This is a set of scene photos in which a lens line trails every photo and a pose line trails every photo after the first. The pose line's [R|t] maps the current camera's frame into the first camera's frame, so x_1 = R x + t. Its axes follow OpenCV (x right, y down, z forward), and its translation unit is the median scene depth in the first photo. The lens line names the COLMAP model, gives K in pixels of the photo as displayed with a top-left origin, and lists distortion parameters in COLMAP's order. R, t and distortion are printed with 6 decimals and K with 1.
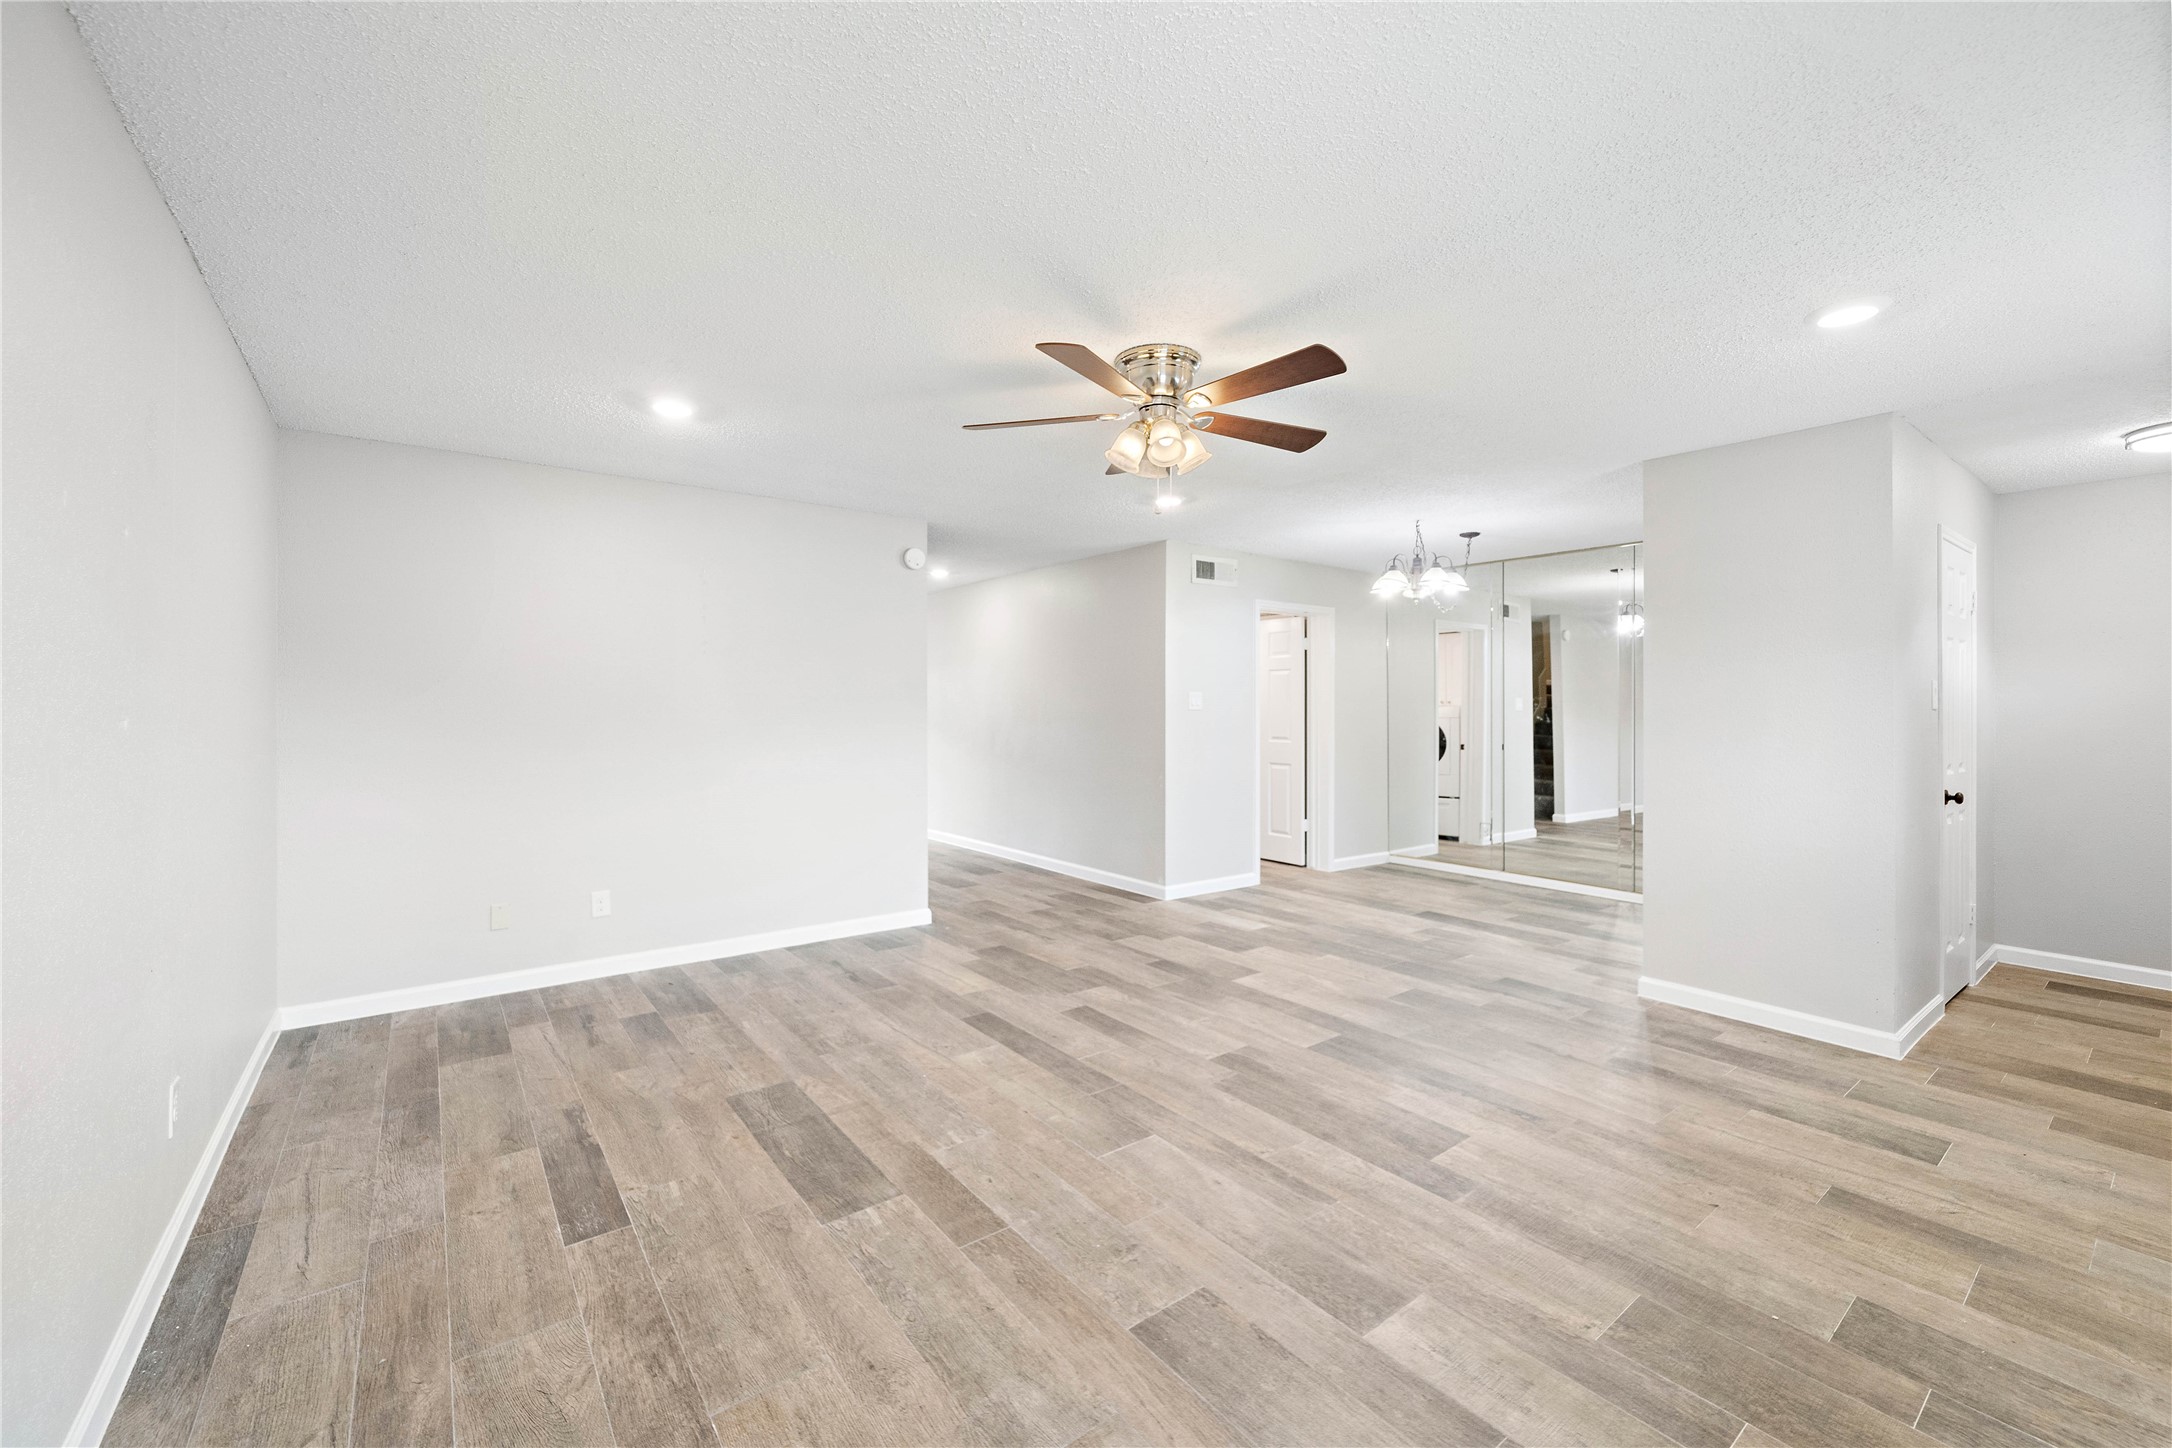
lens RADIAL K [[836.9, 0, 1090.5], [0, 836.9, 746.0], [0, 0, 1]] dist [0.001411, 0.000073]
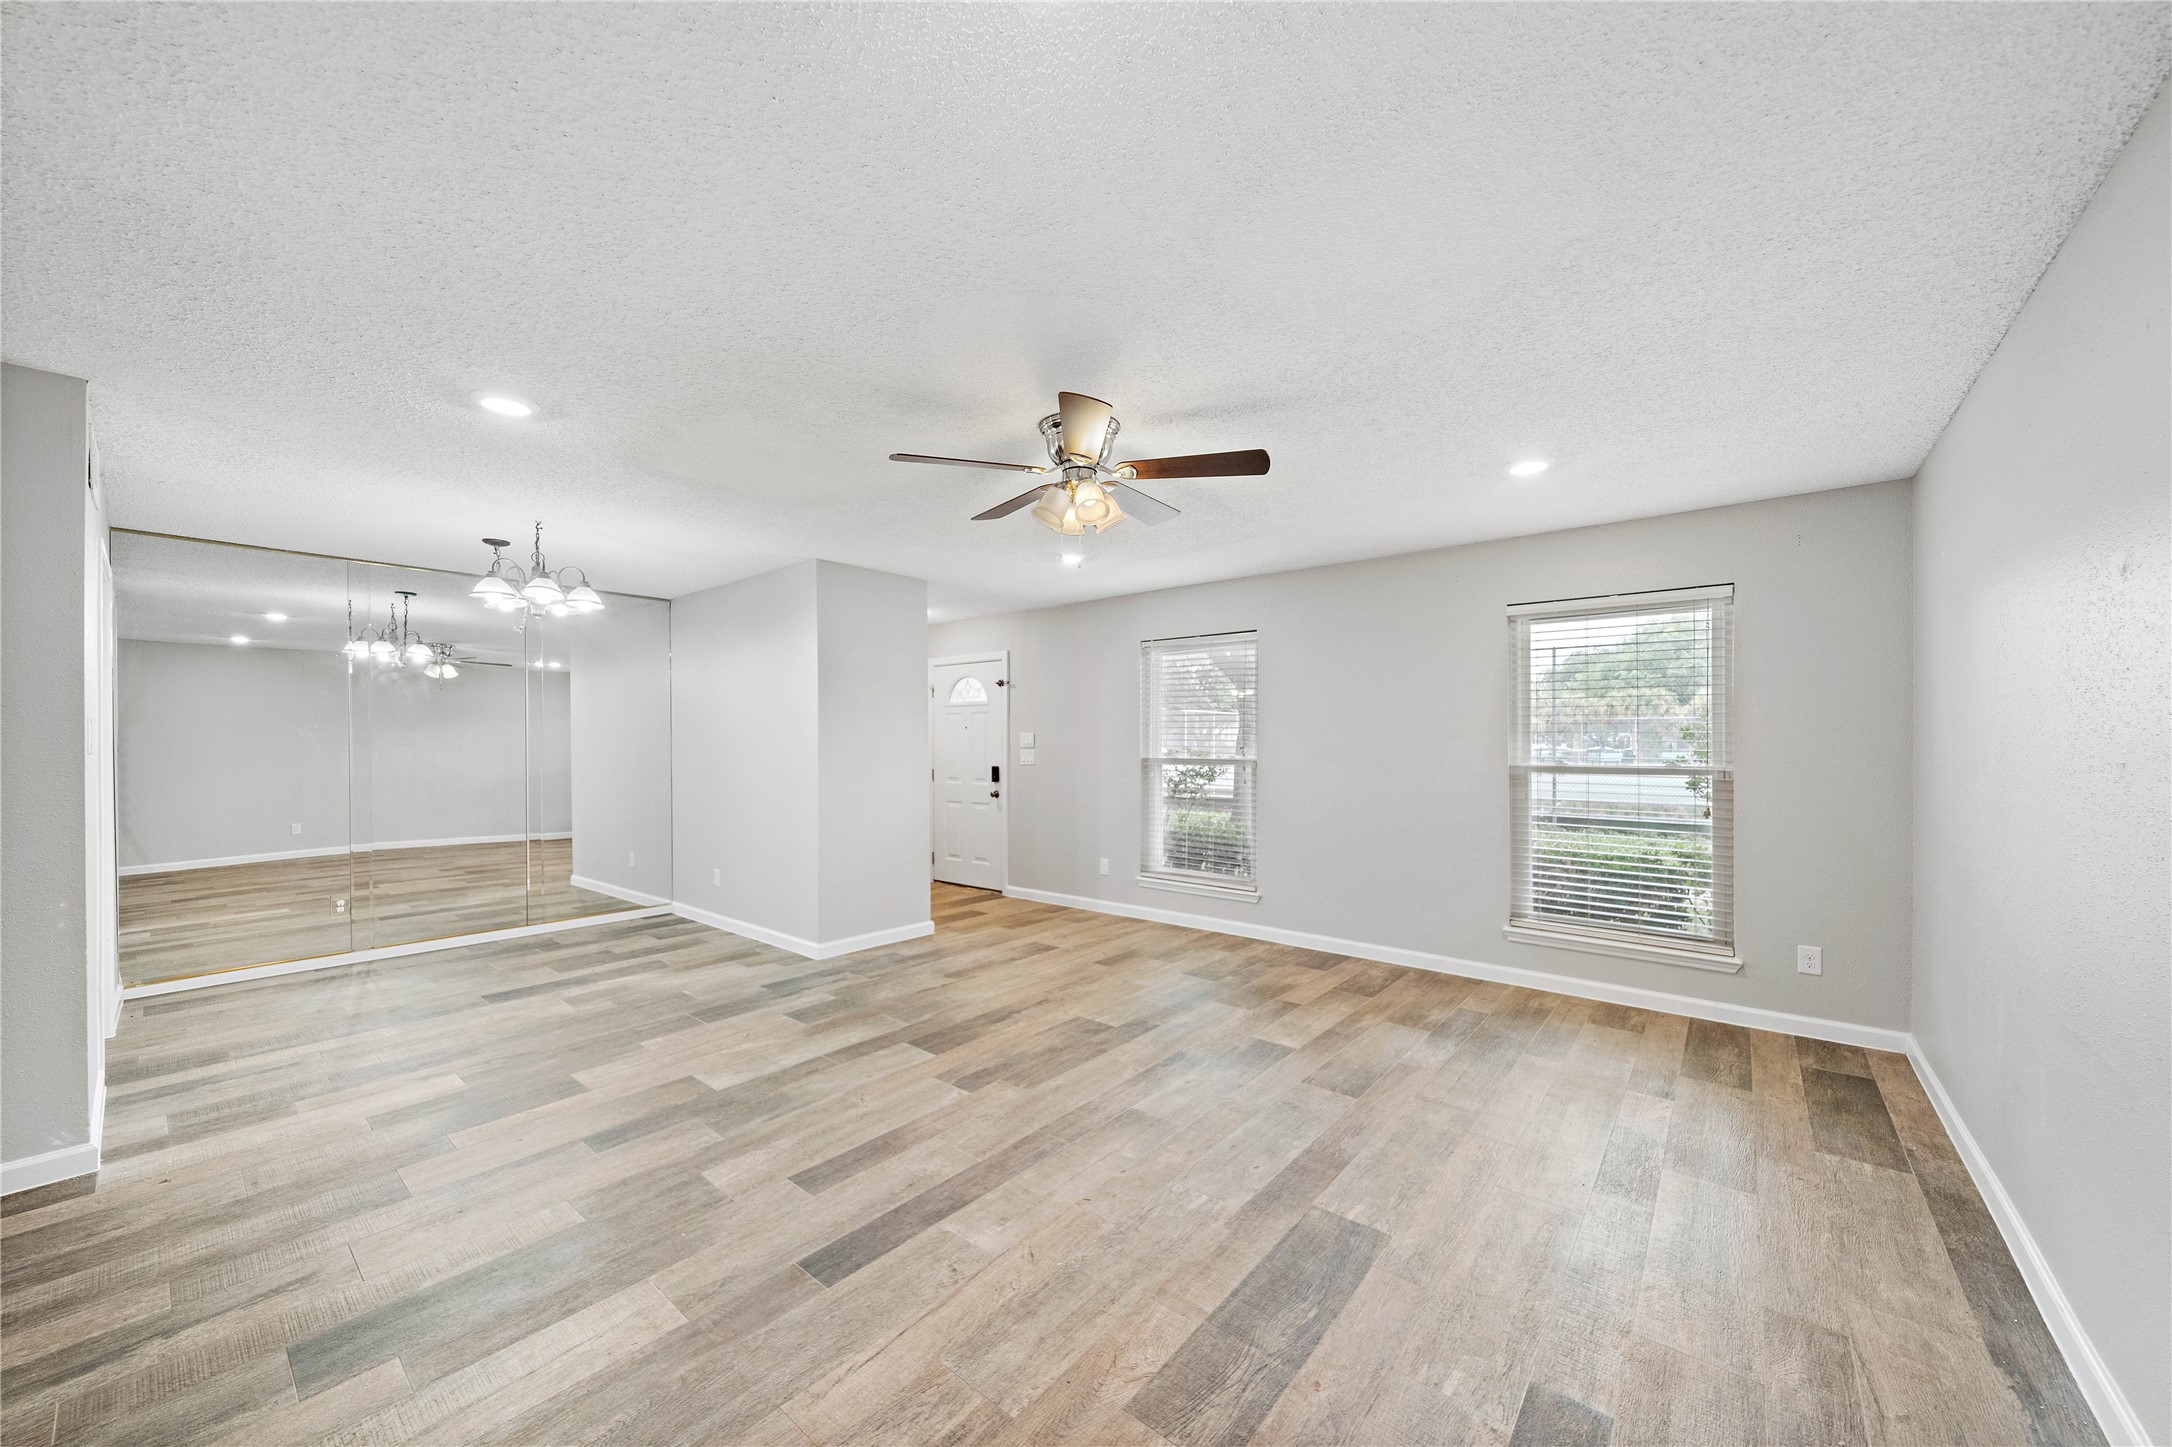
lens RADIAL K [[836.9, 0, 1090.5], [0, 836.9, 745.5], [0, 0, 1]] dist [0.001411, 0.000073]
pose [[-0.232511, -0.006055, 0.972575, -0.840084], [0.047094, 0.998738, 0.017476, -0.038967], [-0.971453, 0.049865, -0.231932, 1.077195]]
